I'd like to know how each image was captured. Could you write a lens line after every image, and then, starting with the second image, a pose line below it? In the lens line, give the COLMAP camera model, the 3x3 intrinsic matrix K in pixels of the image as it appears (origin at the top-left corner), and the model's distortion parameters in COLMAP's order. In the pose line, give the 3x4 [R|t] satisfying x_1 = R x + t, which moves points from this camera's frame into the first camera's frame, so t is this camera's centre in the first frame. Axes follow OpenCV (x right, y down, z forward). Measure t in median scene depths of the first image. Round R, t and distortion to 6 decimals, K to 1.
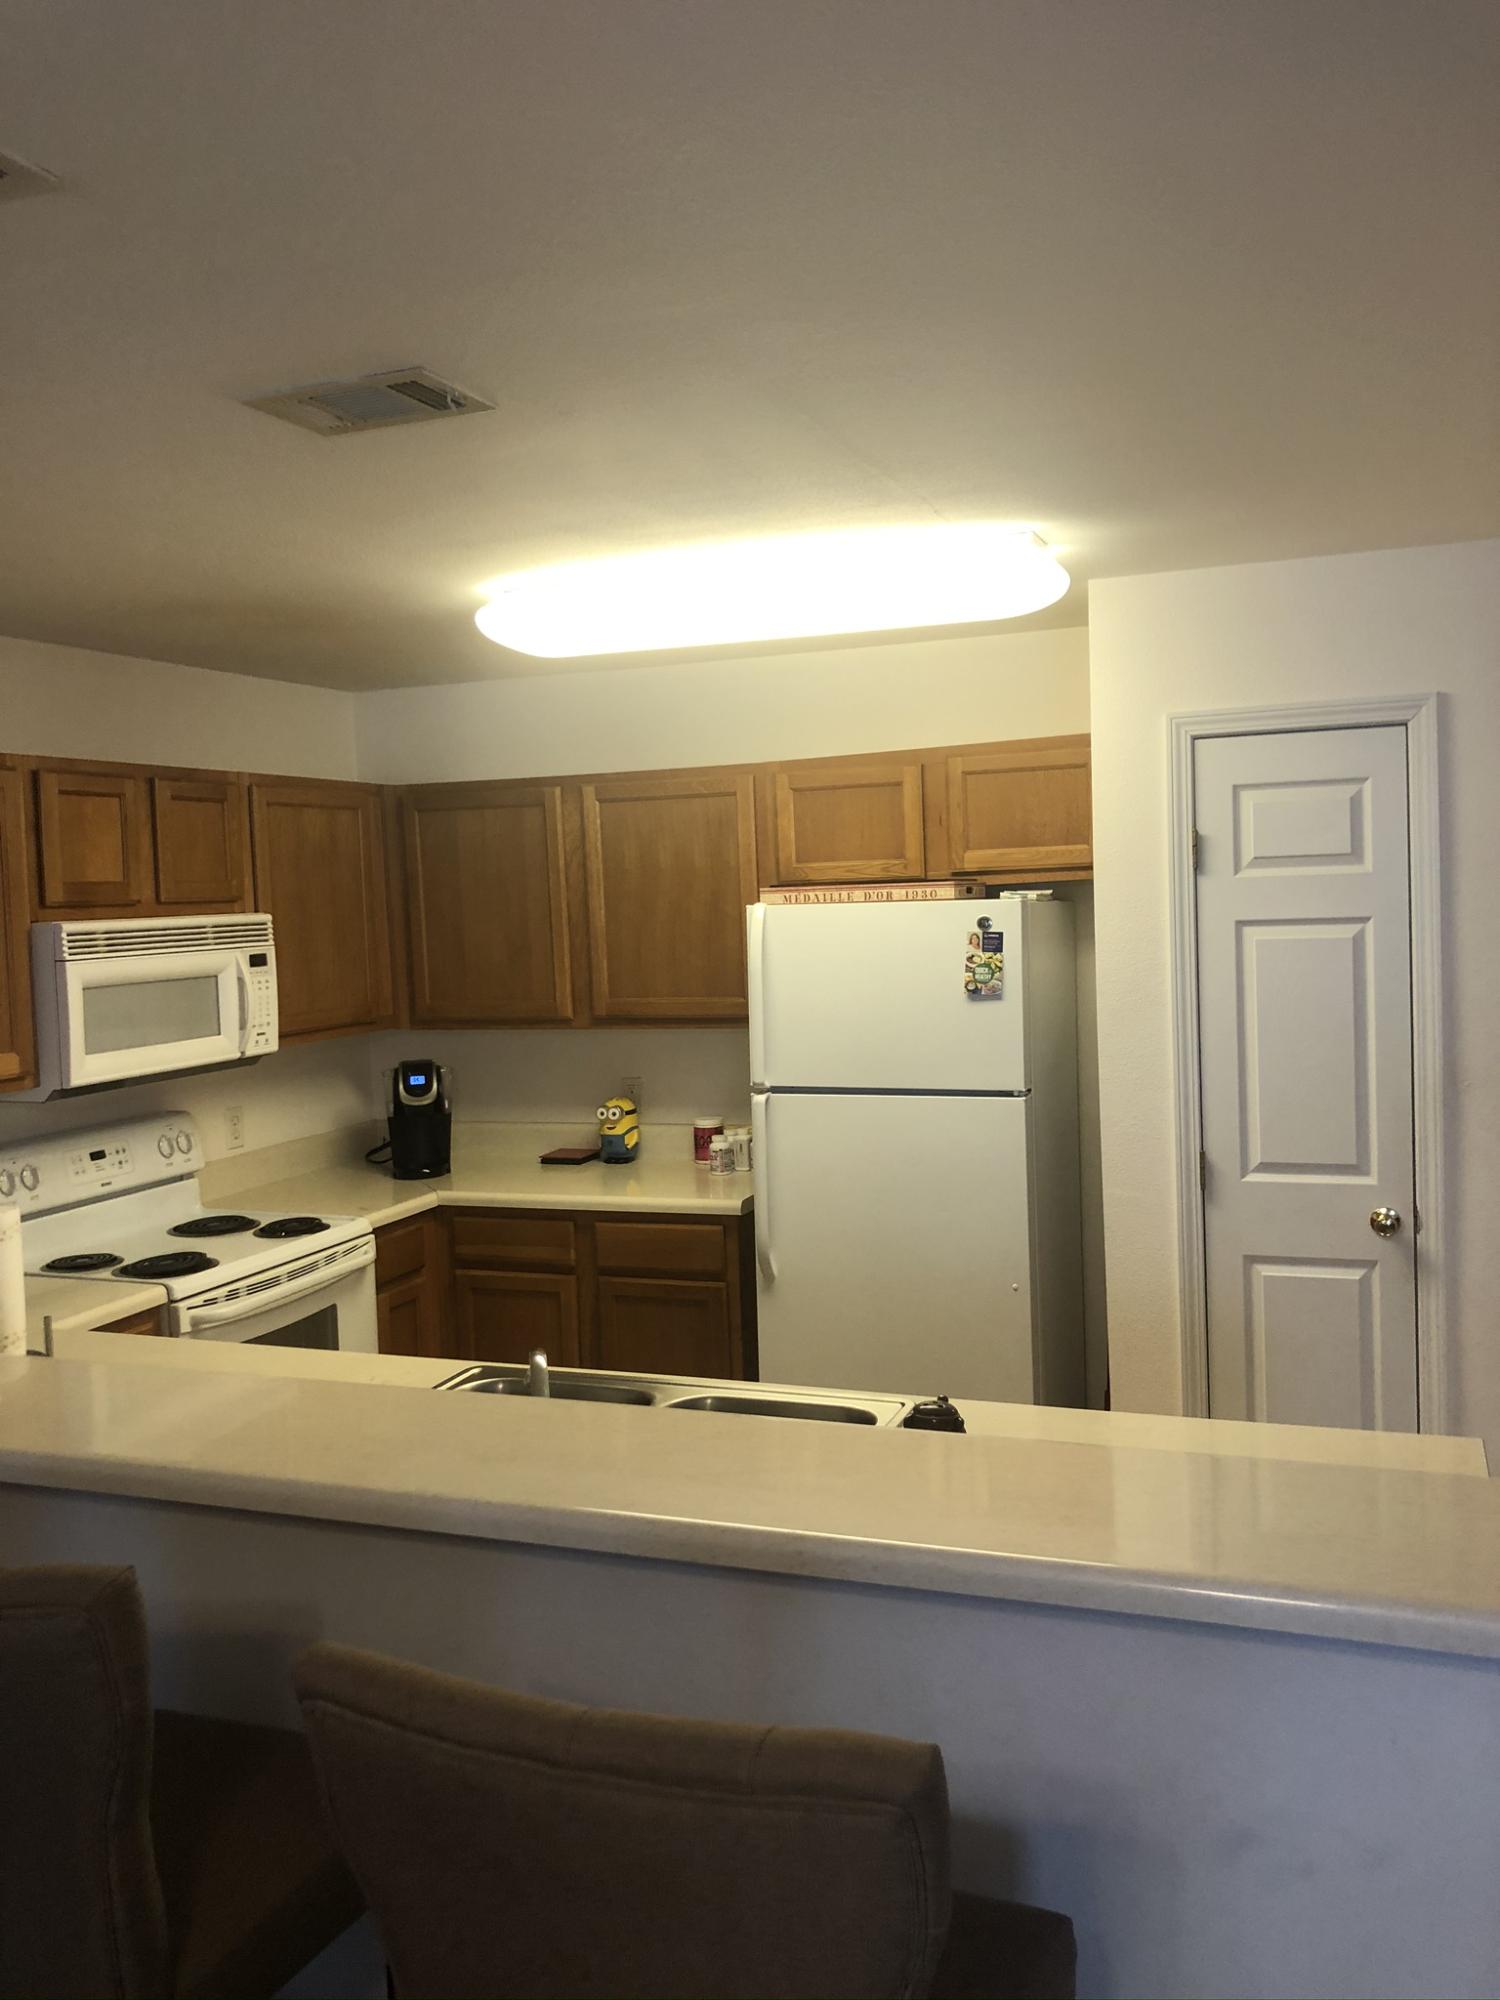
lens RADIAL K [[1623.2, 0, 749.2], [0, 1623.2, 974.5], [0, 0, 1]] dist [0.190576, -0.600767]
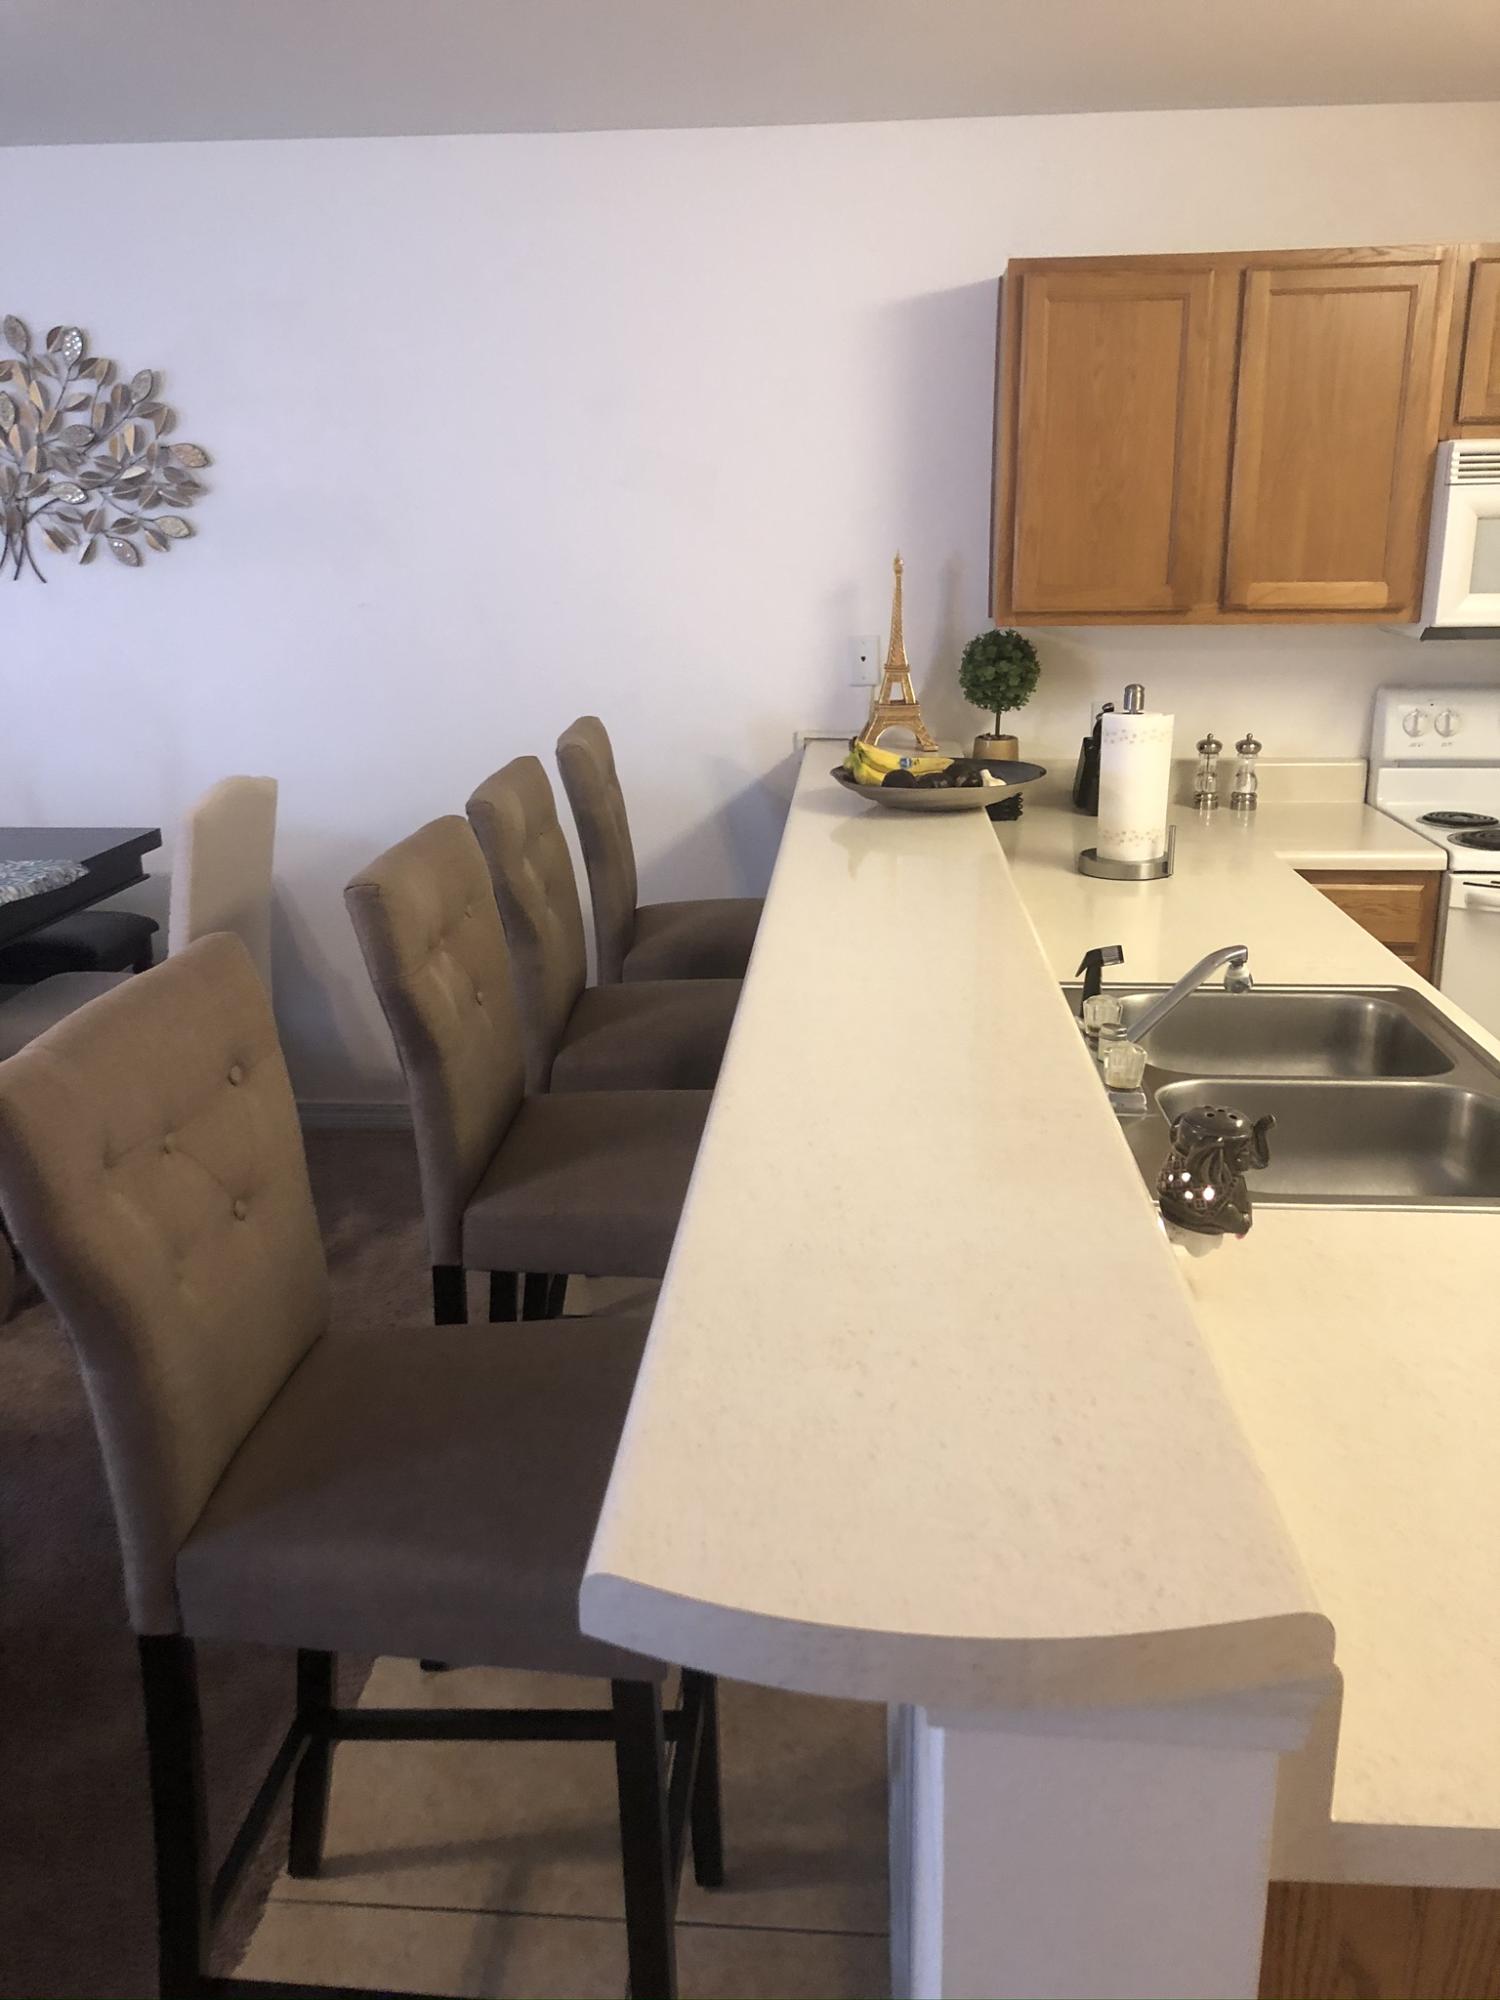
lens RADIAL K [[1629.9, 0, 746.4], [0, 1629.9, 972.6], [0, 0, 1]] dist [0.061122, -0.120394]
pose [[0.282741, 0.287136, -0.915211, 0.335682], [-0.048458, 0.957201, 0.285339, 0.008824], [0.957971, -0.036328, 0.284554, 0.307509]]
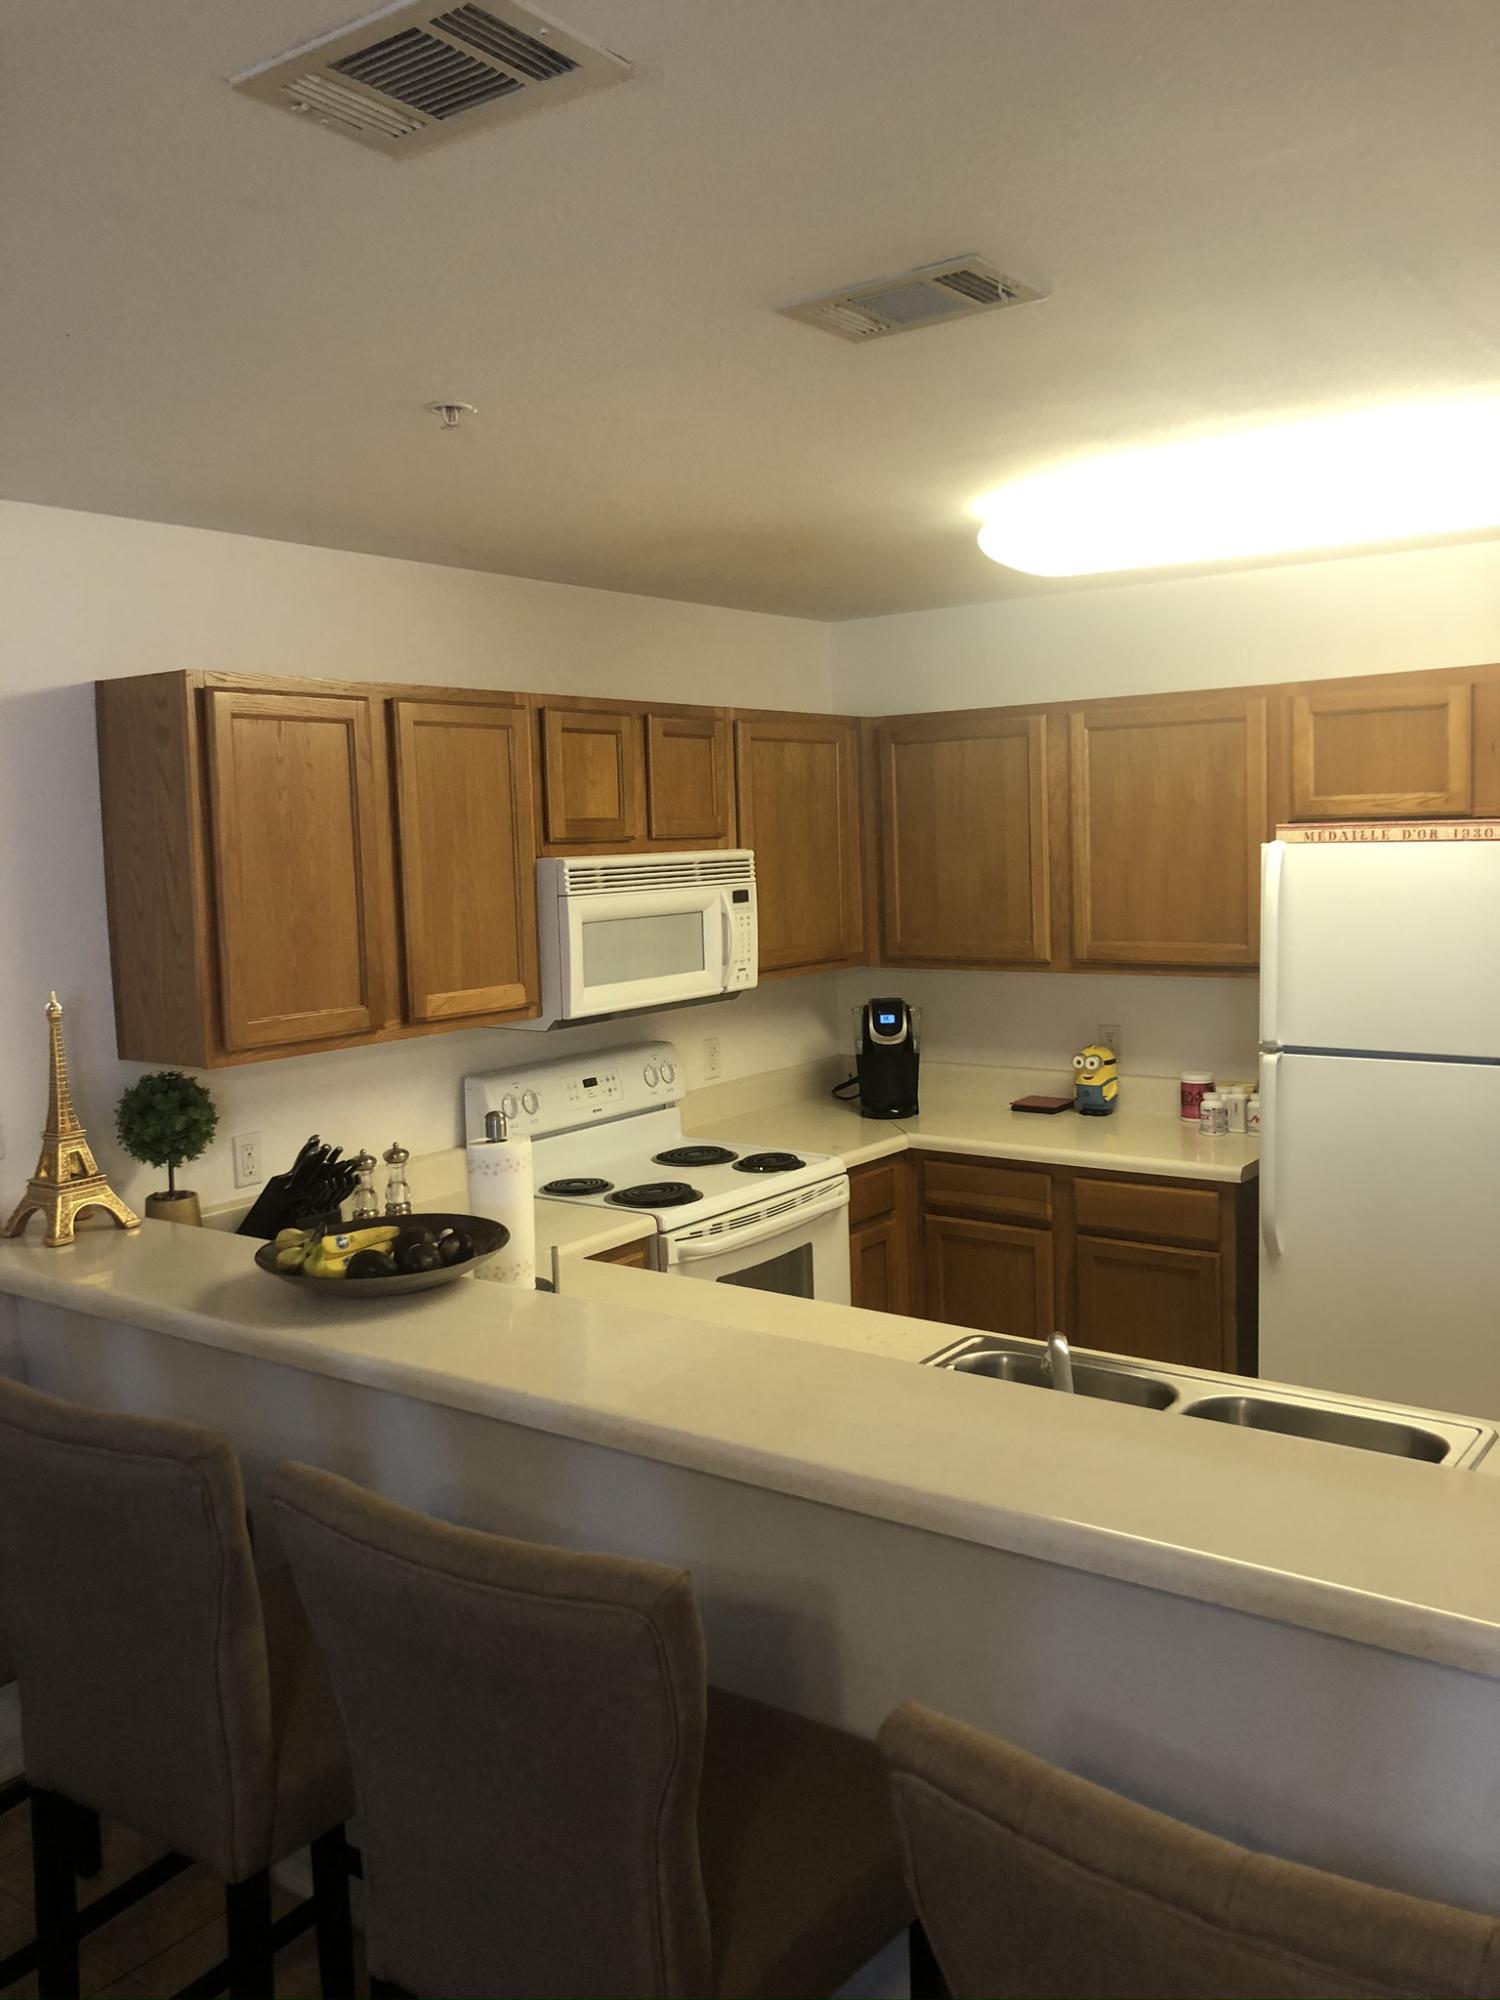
lens RADIAL K [[1623.2, 0, 749.2], [0, 1623.2, 974.5], [0, 0, 1]] dist [0.190576, -0.600767]
pose [[0.965655, 0.029187, -0.258183, -0.036181], [-0.017663, 0.998746, 0.046841, -0.007543], [0.259226, -0.040672, 0.964960, 0.041258]]
